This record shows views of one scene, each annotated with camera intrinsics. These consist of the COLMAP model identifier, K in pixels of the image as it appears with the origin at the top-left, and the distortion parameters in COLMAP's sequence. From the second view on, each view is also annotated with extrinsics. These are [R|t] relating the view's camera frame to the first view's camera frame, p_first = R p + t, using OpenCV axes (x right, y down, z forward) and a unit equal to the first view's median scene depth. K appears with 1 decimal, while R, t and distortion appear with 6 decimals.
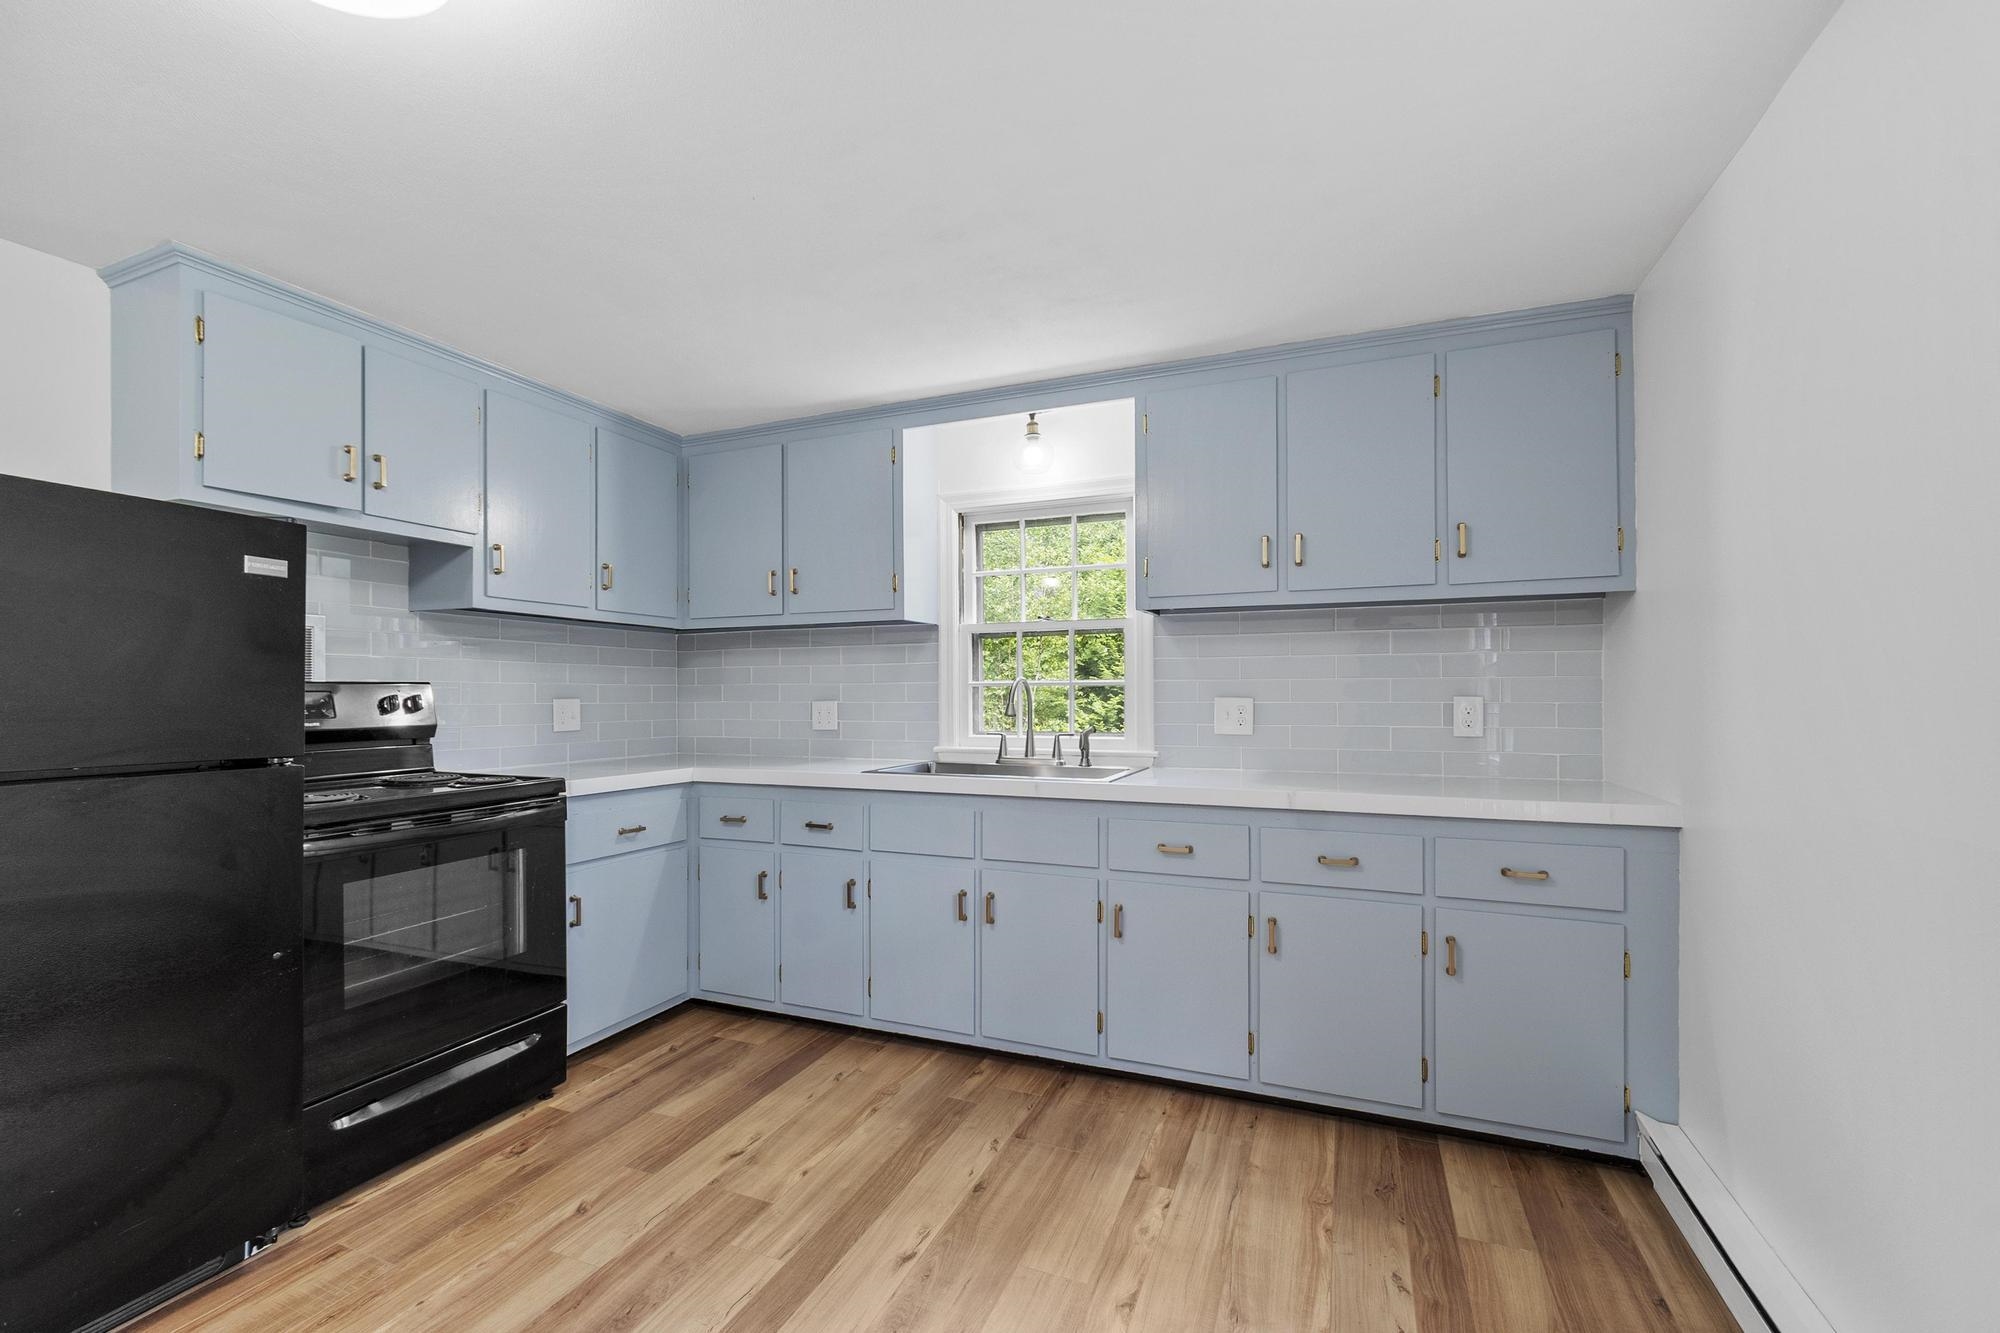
lens RADIAL K [[879.5, 0, 954.6], [0, 879.5, 691.8], [0, 0, 1]] dist [0.002730, -0.000833]
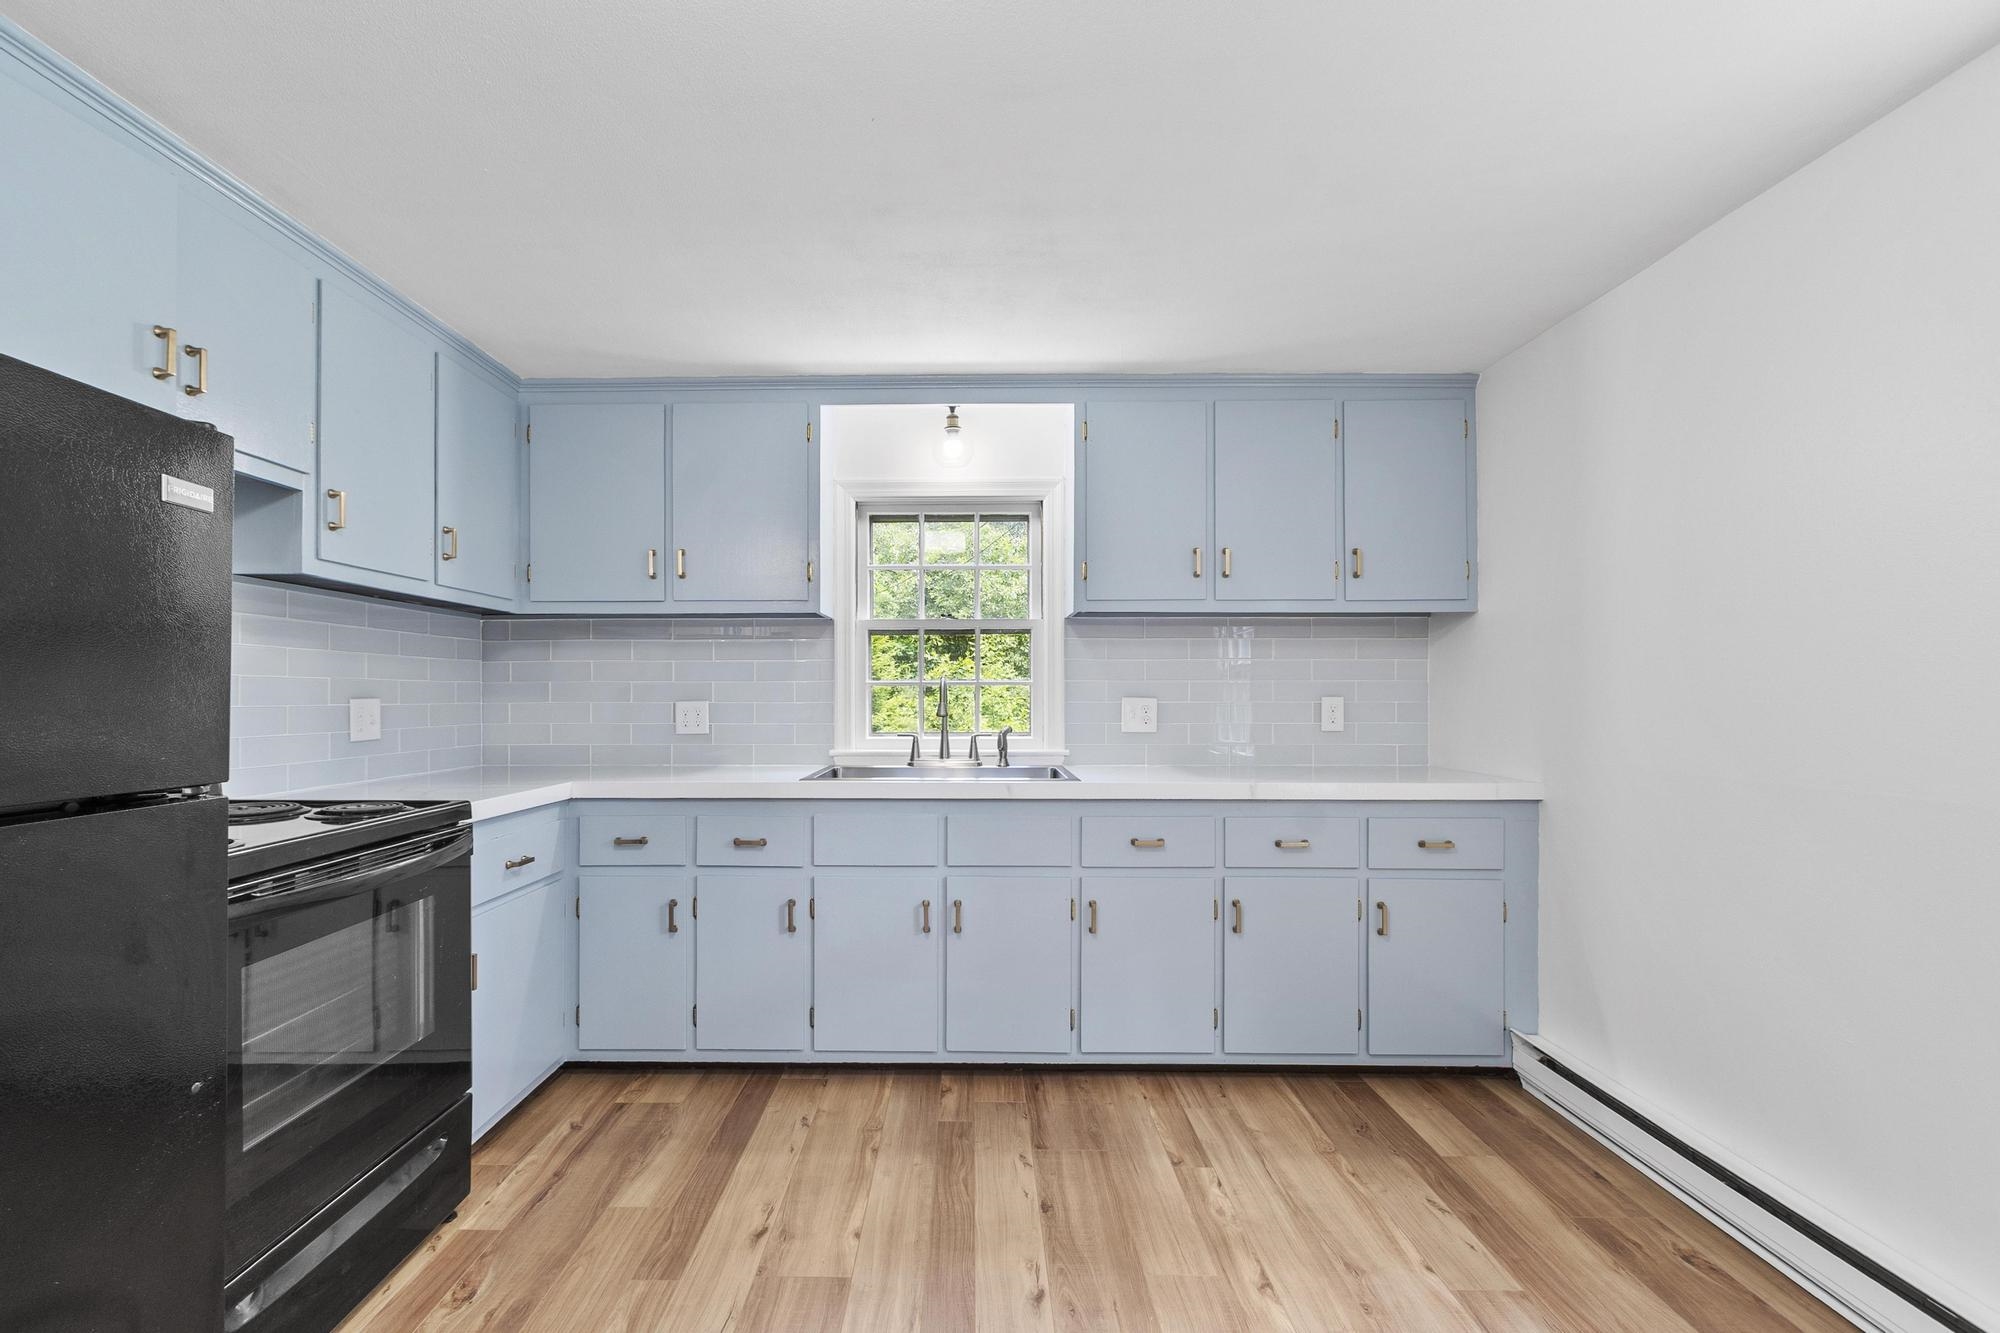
lens RADIAL K [[879.5, 0, 955.5], [0, 879.5, 691.4], [0, 0, 1]] dist [0.002730, -0.000833]
pose [[0.922289, 0.003899, 0.386482, -0.352266], [-0.003294, 0.999992, -0.002226, 0.002542], [-0.386488, 0.000780, 0.922294, 0.122781]]
